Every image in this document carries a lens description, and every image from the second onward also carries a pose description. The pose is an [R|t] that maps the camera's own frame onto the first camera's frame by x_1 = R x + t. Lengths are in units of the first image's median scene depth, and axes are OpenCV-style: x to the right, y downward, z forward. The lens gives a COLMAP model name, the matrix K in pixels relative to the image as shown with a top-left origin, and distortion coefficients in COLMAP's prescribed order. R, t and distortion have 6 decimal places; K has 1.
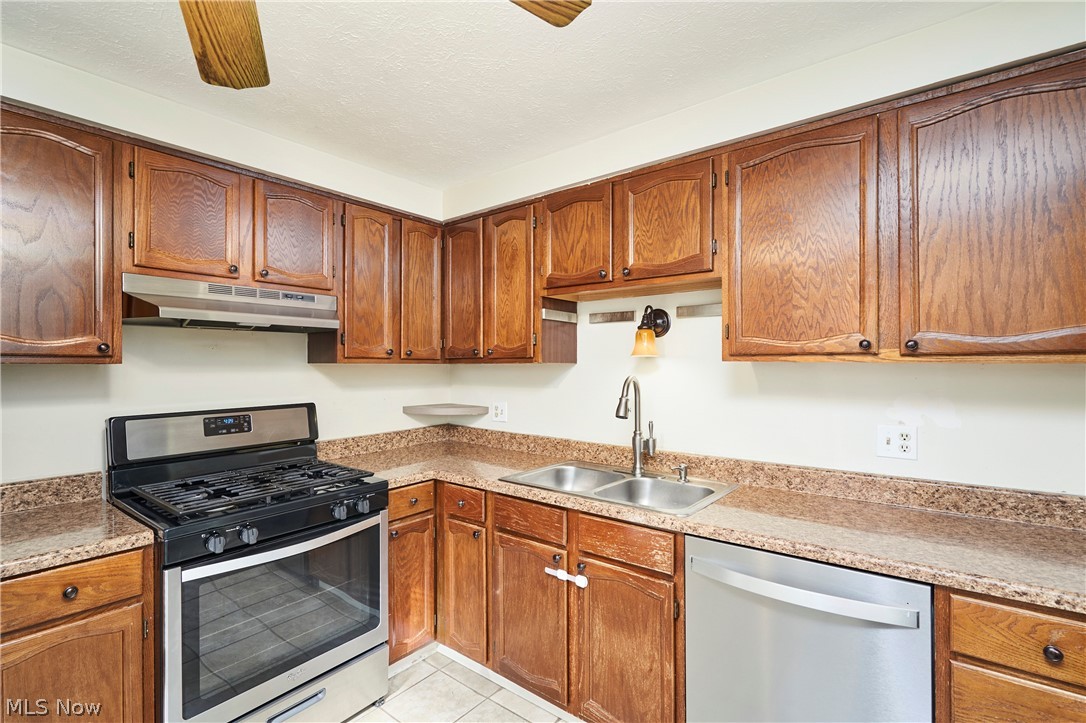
lens RADIAL K [[498.0, 0, 543.6], [0, 498.0, 360.8], [0, 0, 1]] dist [-0.000587, -0.000023]
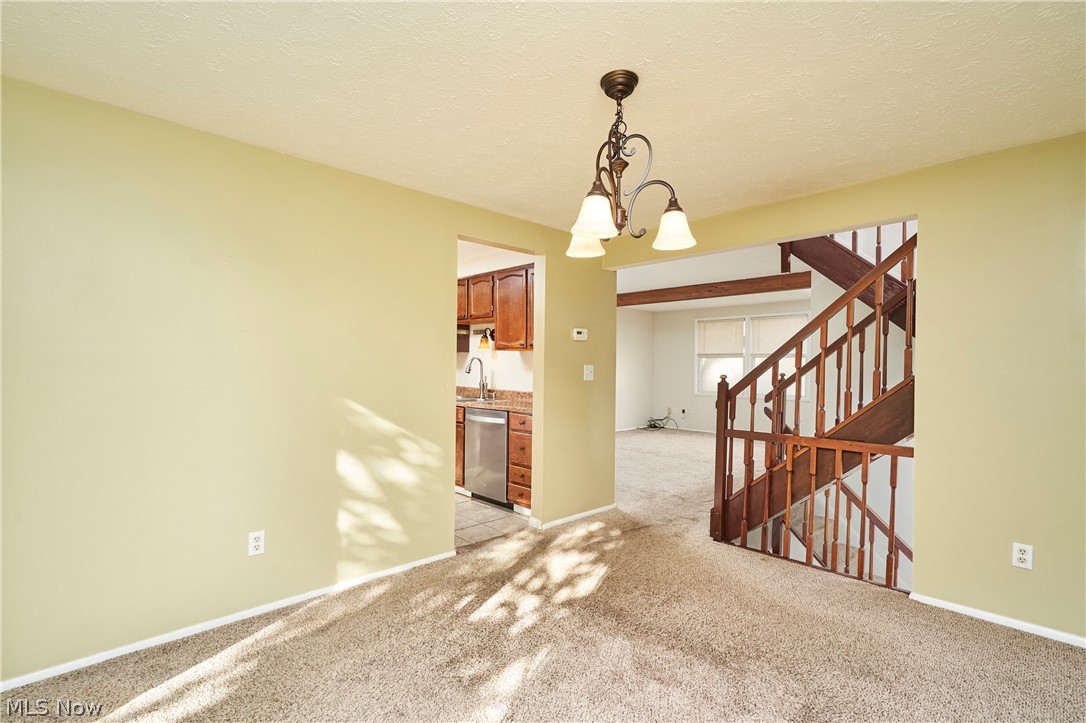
lens RADIAL K [[498.0, 0, 543.1], [0, 498.0, 366.1], [0, 0, 1]] dist [-0.000587, -0.000023]
pose [[0.988830, 0.015551, -0.148233, 0.863539], [-0.014912, 0.999874, 0.005421, 0.056545], [0.148299, -0.003150, 0.988938, -1.377039]]
